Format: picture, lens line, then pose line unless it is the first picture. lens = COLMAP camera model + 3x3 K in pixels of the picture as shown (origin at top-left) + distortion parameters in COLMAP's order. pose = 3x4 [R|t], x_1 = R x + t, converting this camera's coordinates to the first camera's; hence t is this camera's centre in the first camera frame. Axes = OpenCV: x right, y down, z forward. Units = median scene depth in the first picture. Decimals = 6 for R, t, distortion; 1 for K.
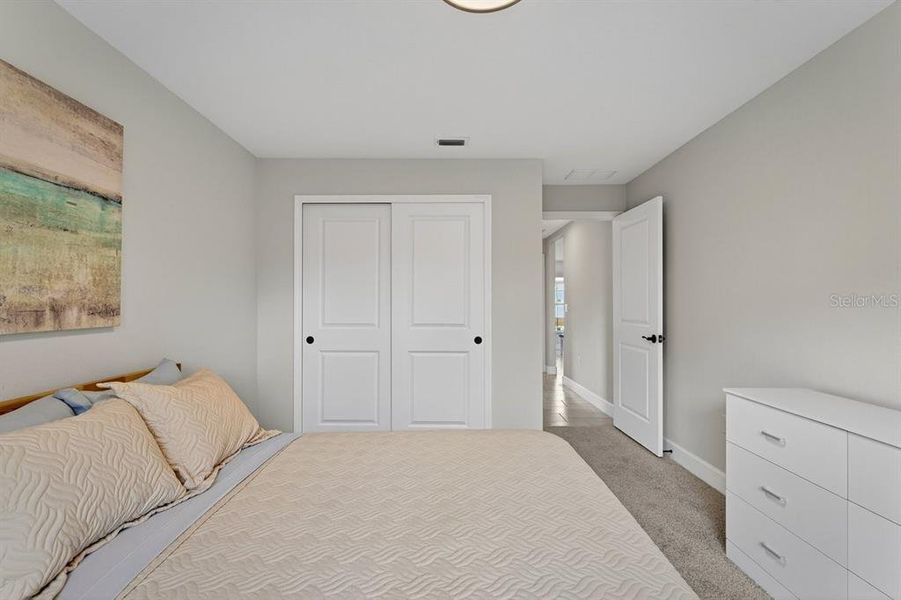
lens RADIAL K [[405.8, 0, 449.7], [0, 405.8, 301.8], [0, 0, 1]] dist [0.003577, 0.000460]
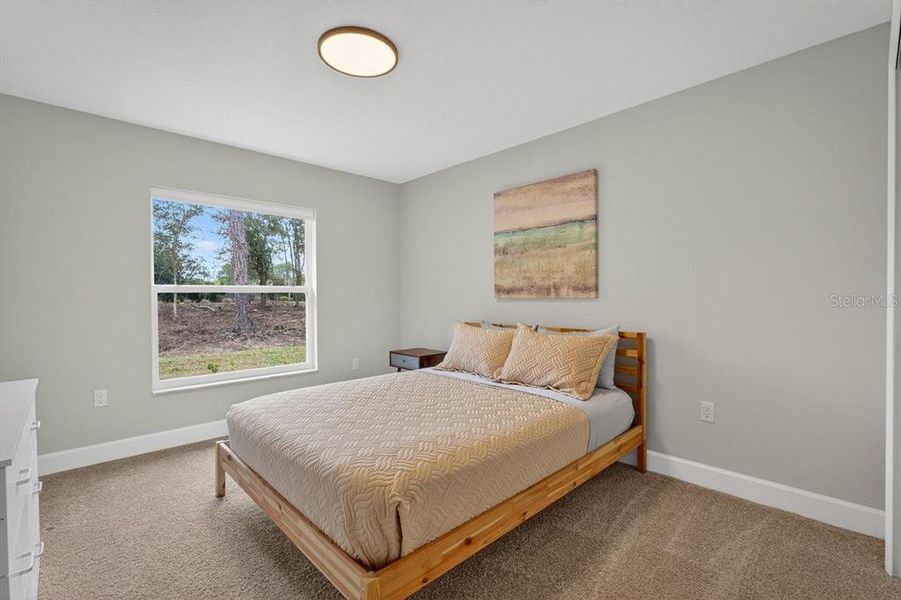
lens RADIAL K [[405.8, 0, 450.3], [0, 405.8, 298.3], [0, 0, 1]] dist [0.003577, 0.000460]
pose [[-0.724767, 0.013239, -0.688867, 0.751833], [0.010857, 0.999911, 0.007793, 0.046862], [0.688908, -0.001831, -0.724846, 1.989454]]
